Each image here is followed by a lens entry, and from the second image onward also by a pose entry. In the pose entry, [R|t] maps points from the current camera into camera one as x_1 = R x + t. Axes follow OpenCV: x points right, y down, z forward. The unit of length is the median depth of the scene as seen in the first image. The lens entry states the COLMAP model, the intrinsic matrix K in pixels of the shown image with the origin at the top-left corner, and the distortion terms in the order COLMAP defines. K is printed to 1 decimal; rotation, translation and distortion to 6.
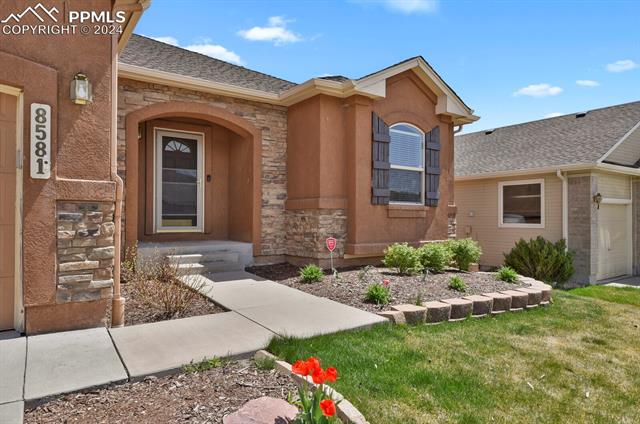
lens RADIAL K [[412.9, 0, 326.5], [0, 412.9, 216.8], [0, 0, 1]] dist [-0.003632, -0.000634]
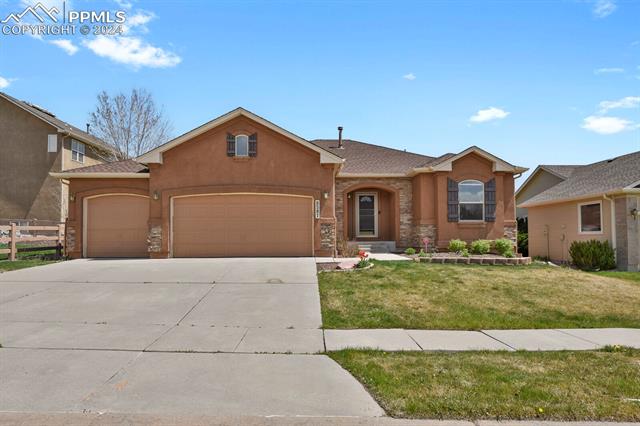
lens RADIAL K [[380.9, 0, 313.4], [0, 380.9, 223.8], [0, 0, 1]] dist [-0.027514, -0.003204]
pose [[0.823991, -0.032022, -0.565698, 0.600807], [0.010089, 0.999073, -0.041857, 0.050670], [0.566513, 0.028782, 0.823550, -0.911338]]
